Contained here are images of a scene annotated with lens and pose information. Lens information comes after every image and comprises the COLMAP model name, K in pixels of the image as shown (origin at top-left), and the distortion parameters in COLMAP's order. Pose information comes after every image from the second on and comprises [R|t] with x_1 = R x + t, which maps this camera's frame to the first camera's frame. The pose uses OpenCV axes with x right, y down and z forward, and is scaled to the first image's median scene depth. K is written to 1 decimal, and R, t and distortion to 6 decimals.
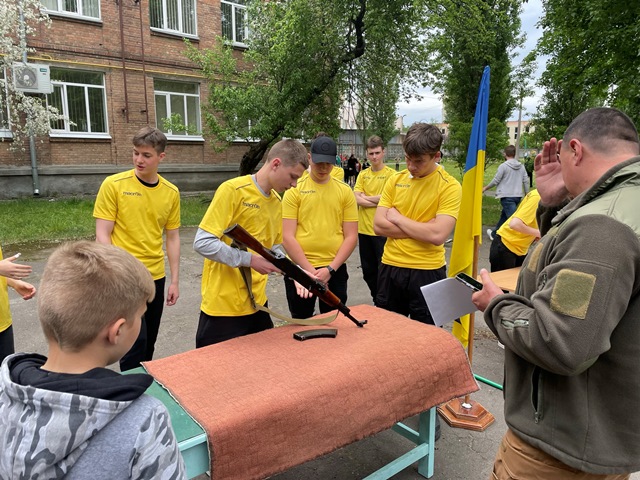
lens RADIAL K [[480.8, 0, 325.8], [0, 480.8, 235.2], [0, 0, 1]] dist [0.078928, -0.105297]
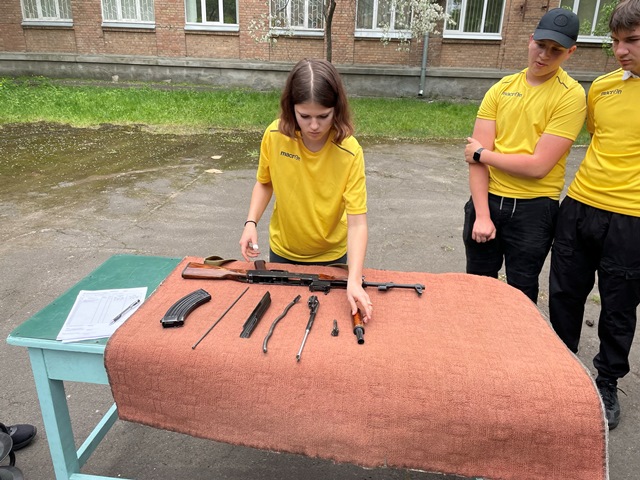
lens RADIAL K [[480.8, 0, 321.6], [0, 480.8, 237.0], [0, 0, 1]] dist [0.078928, -0.105297]
pose [[0.690501, 0.274239, -0.669329, 0.056295], [-0.150232, 0.959537, 0.238159, -0.004508], [0.707558, -0.063895, 0.703760, 0.066515]]
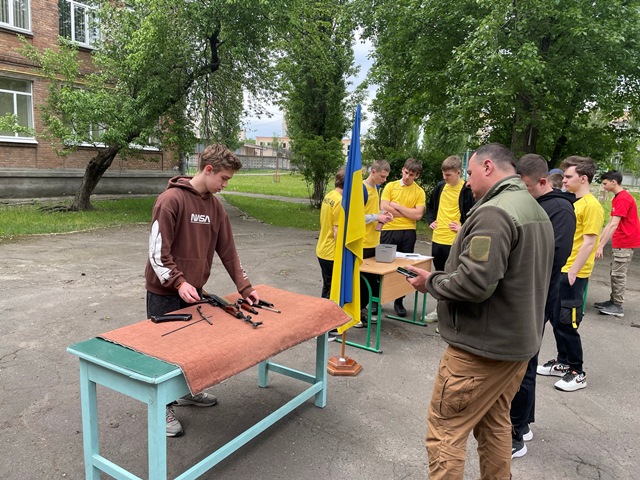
lens RADIAL K [[480.8, 0, 321.1], [0, 480.8, 234.7], [0, 0, 1]] dist [0.078928, -0.105297]
pose [[0.951098, -0.008525, 0.308772, -0.031916], [0.015975, 0.999639, -0.021607, 0.007287], [-0.308476, 0.025483, 0.950891, -0.045918]]
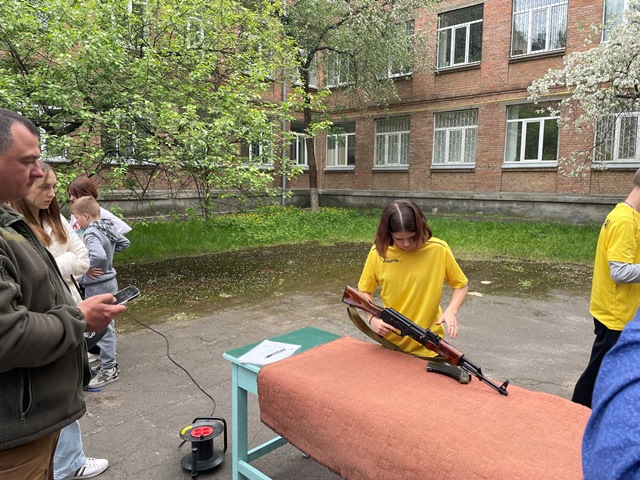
lens RADIAL K [[480.8, 0, 316.2], [0, 480.8, 238.5], [0, 0, 1]] dist [0.078928, -0.105297]
pose [[0.101075, 0.117072, -0.987967, 0.115568], [-0.174463, 0.979750, 0.098249, -0.013550], [0.979462, 0.162433, 0.119453, 0.092839]]
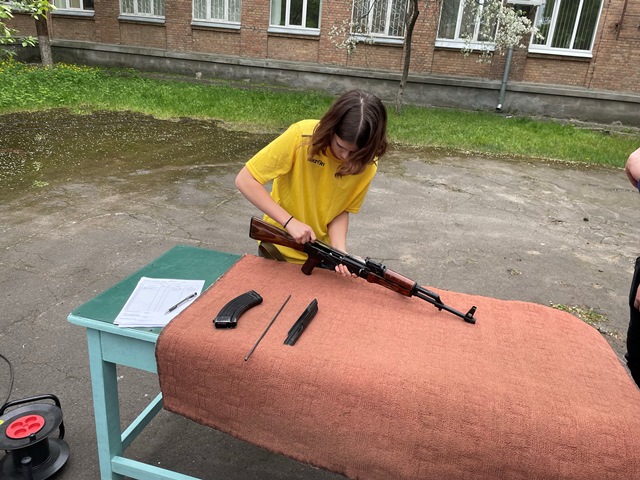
lens RADIAL K [[480.8, 0, 323.6], [0, 480.8, 234.3], [0, 0, 1]] dist [0.078928, -0.105297]
pose [[0.576472, 0.325368, -0.749543, 0.053494], [-0.215576, 0.945363, 0.244572, -0.004382], [0.788167, 0.020594, 0.615117, 0.068475]]
